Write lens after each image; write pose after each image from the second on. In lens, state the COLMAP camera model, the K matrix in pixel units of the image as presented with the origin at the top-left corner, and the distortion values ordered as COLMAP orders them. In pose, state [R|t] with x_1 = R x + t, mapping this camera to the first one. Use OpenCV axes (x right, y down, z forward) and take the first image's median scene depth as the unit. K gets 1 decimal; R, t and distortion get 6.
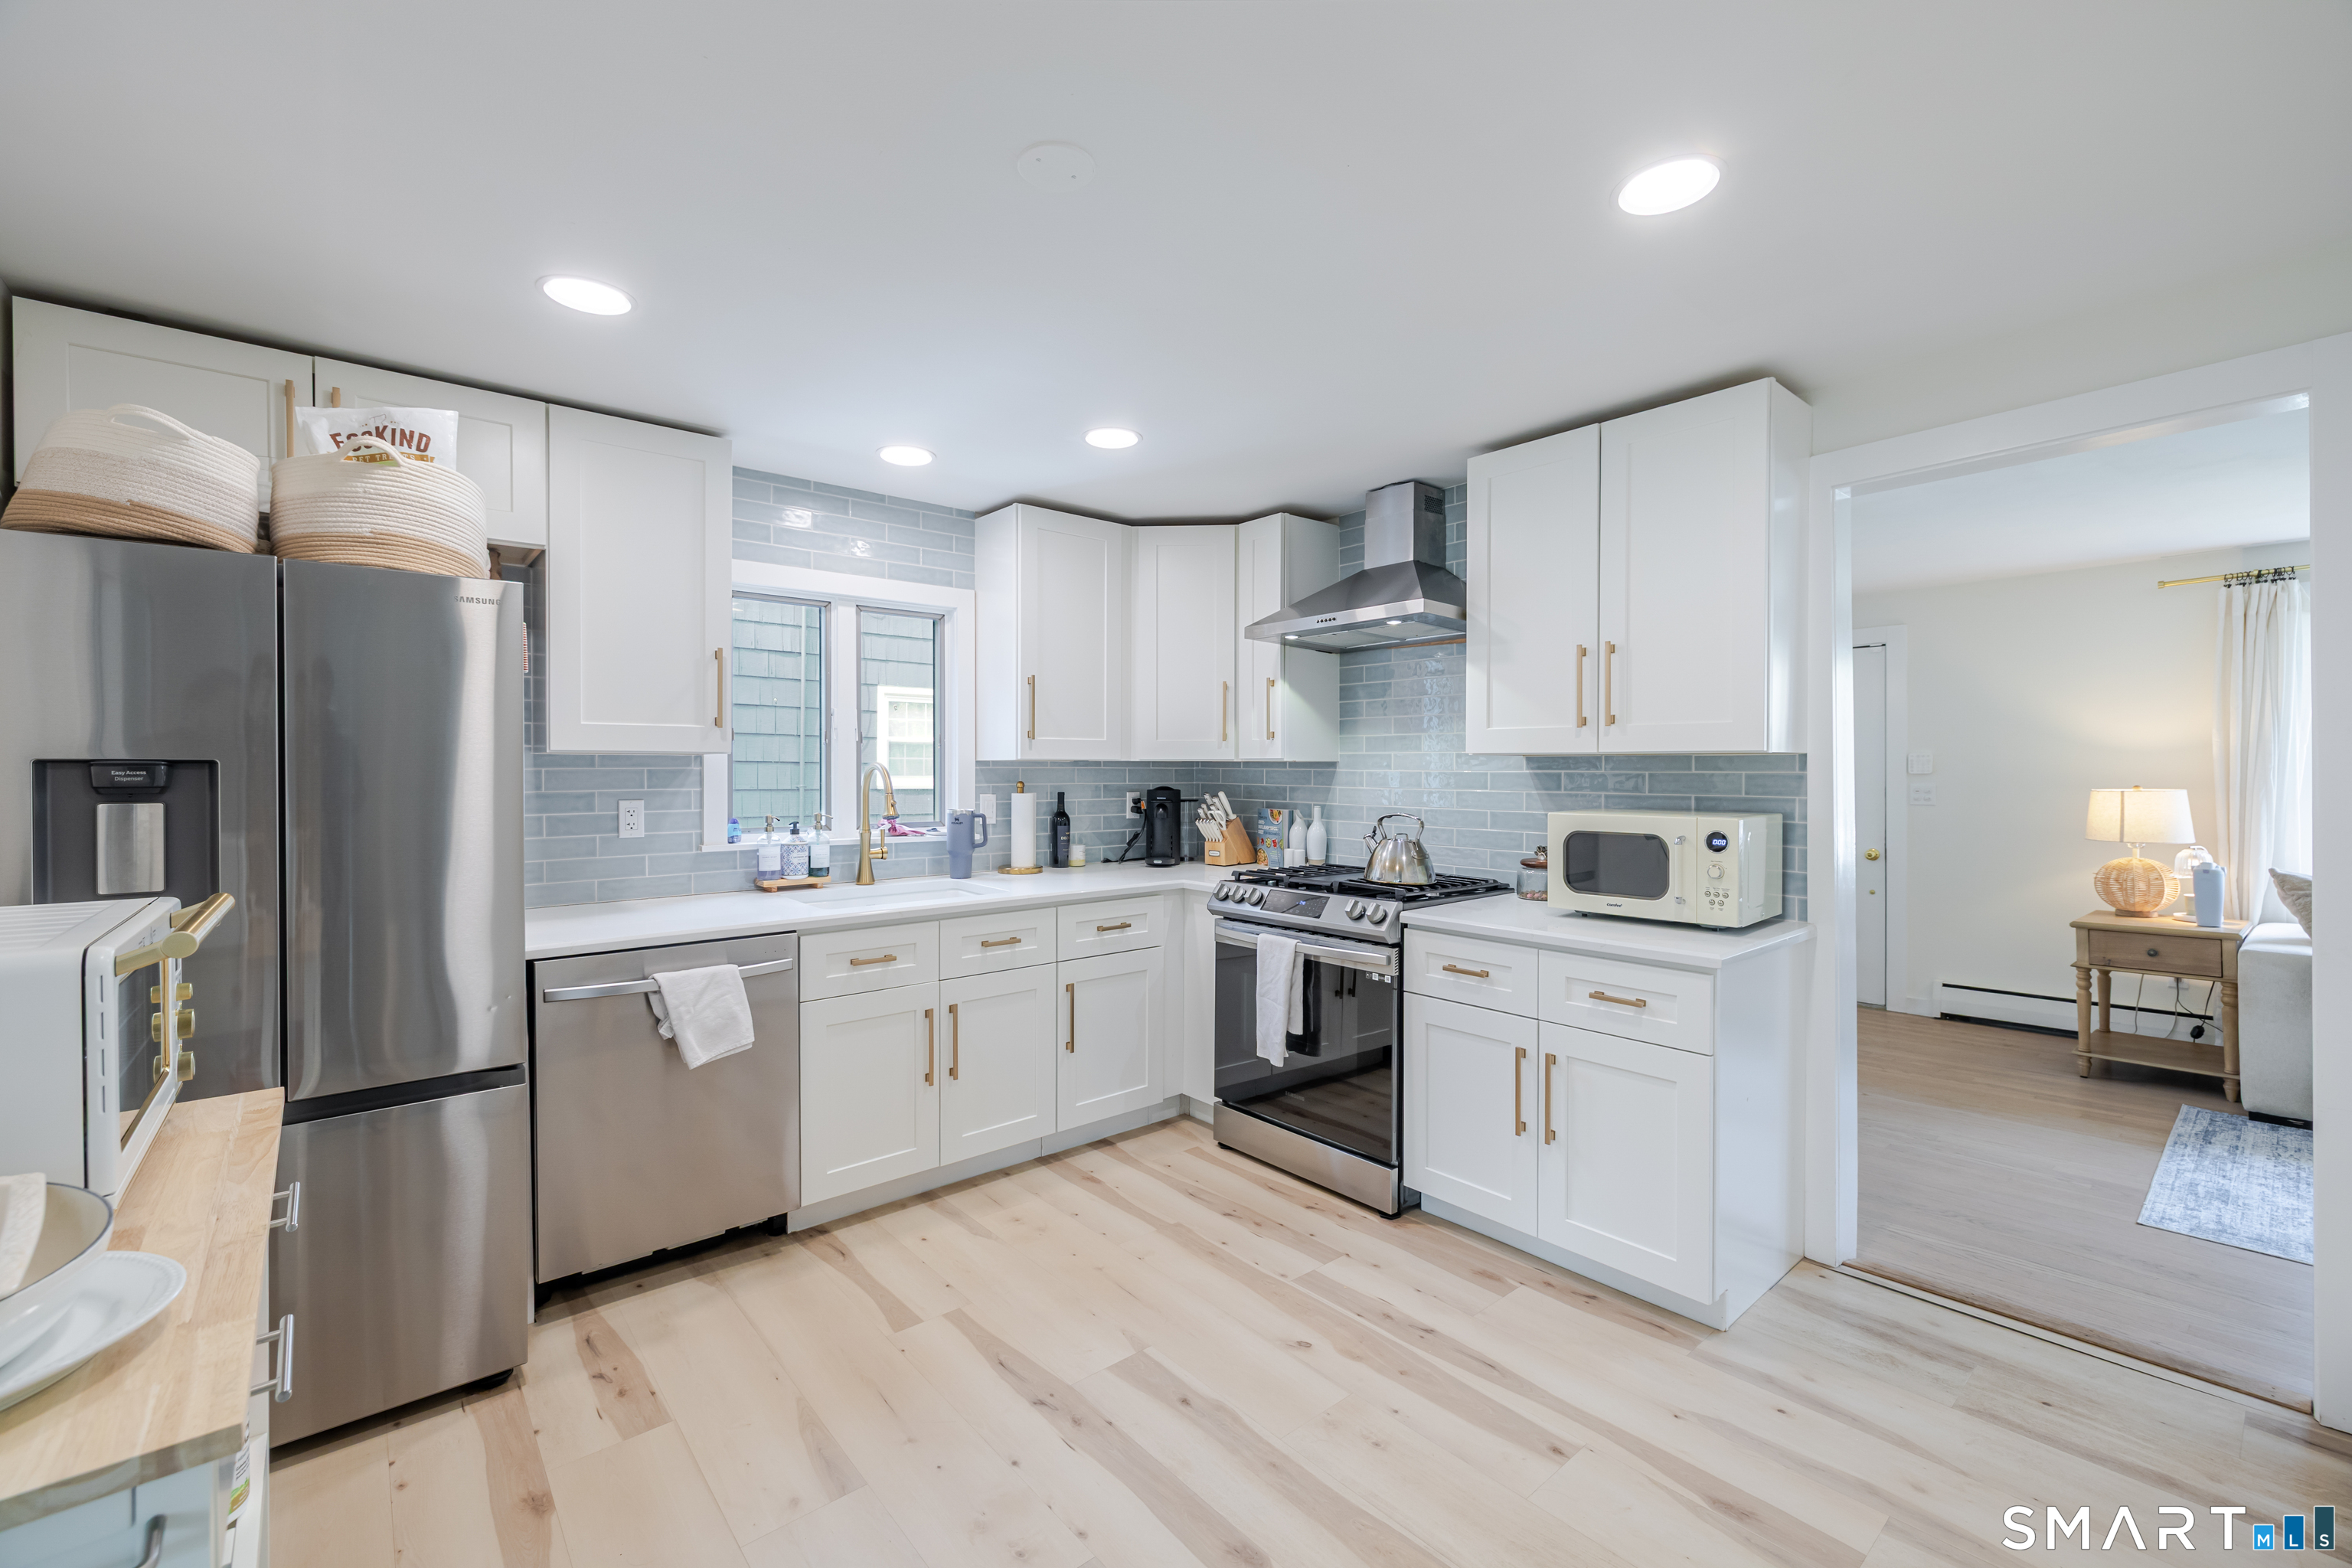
lens RADIAL K [[982.3, 0, 1172.1], [0, 982.3, 778.8], [0, 0, 1]] dist [-0.000037, -0.000335]
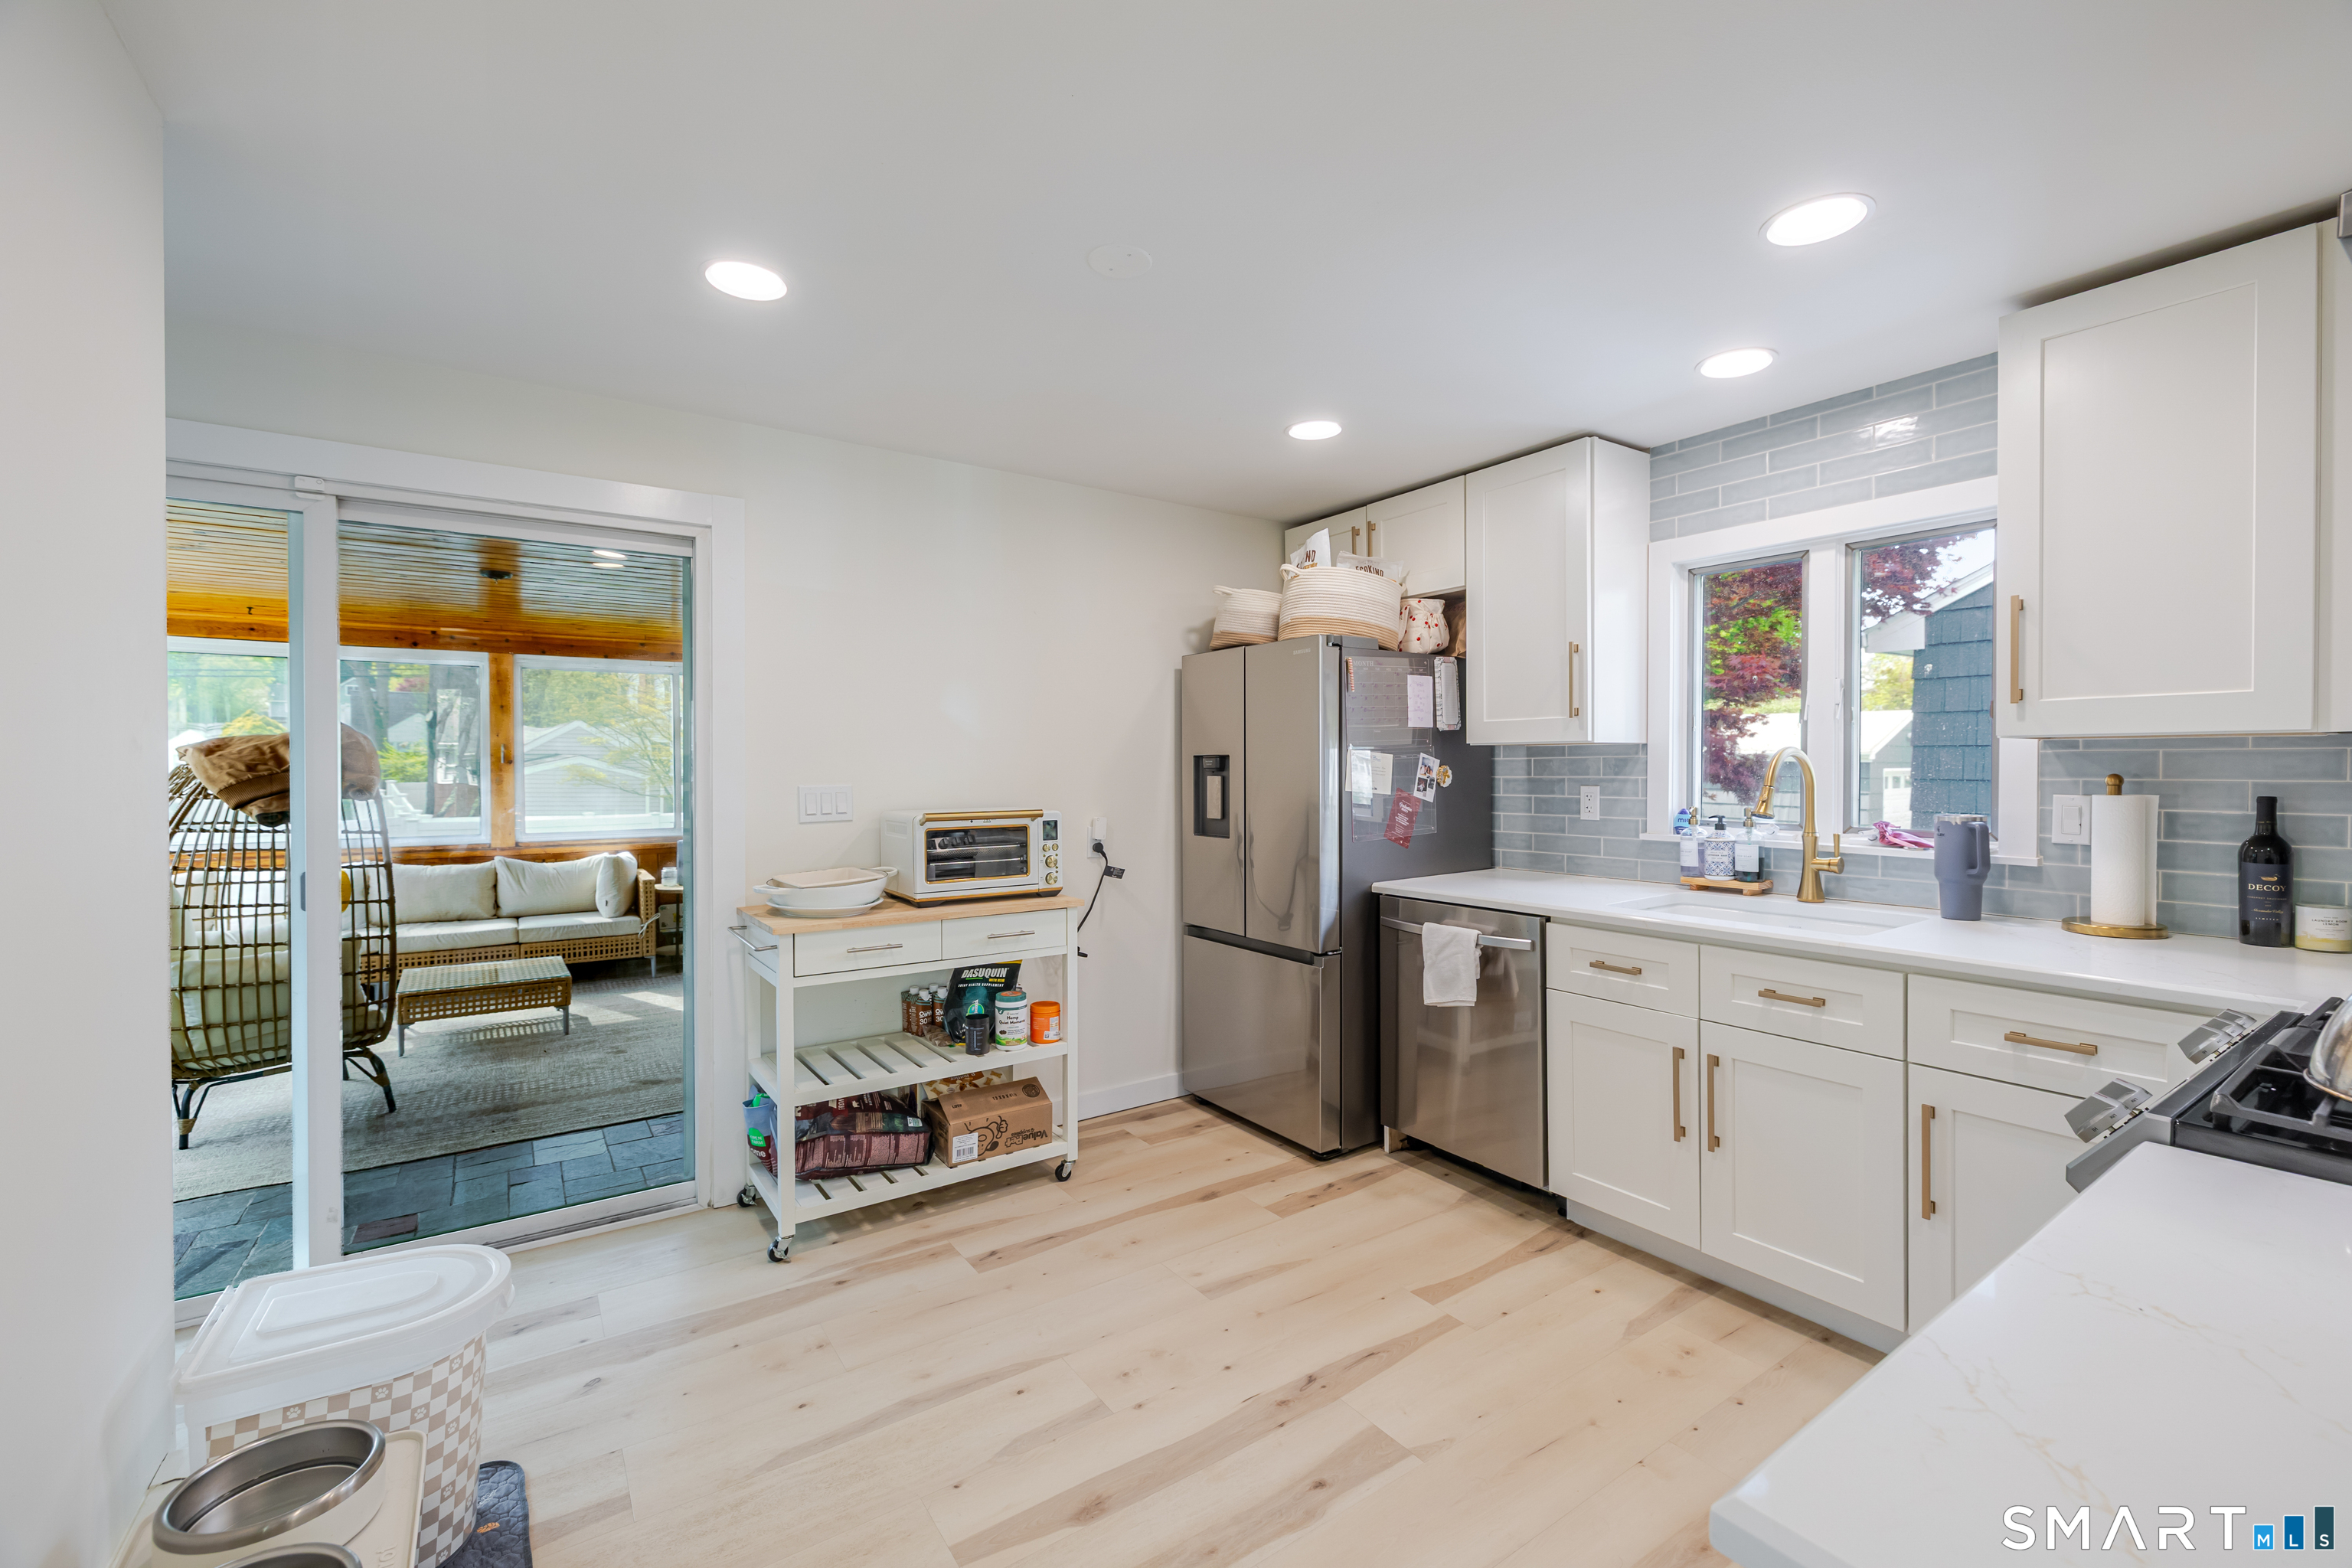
lens RADIAL K [[980.0, 0, 1176.0], [0, 980.0, 784.0], [0, 0, 1]] dist [0.000553, -0.000046]
pose [[-0.103248, 0.020205, -0.994450, 0.592317], [-0.005289, 0.999768, 0.020862, -0.000993], [0.994642, 0.007414, -0.103117, 0.650163]]
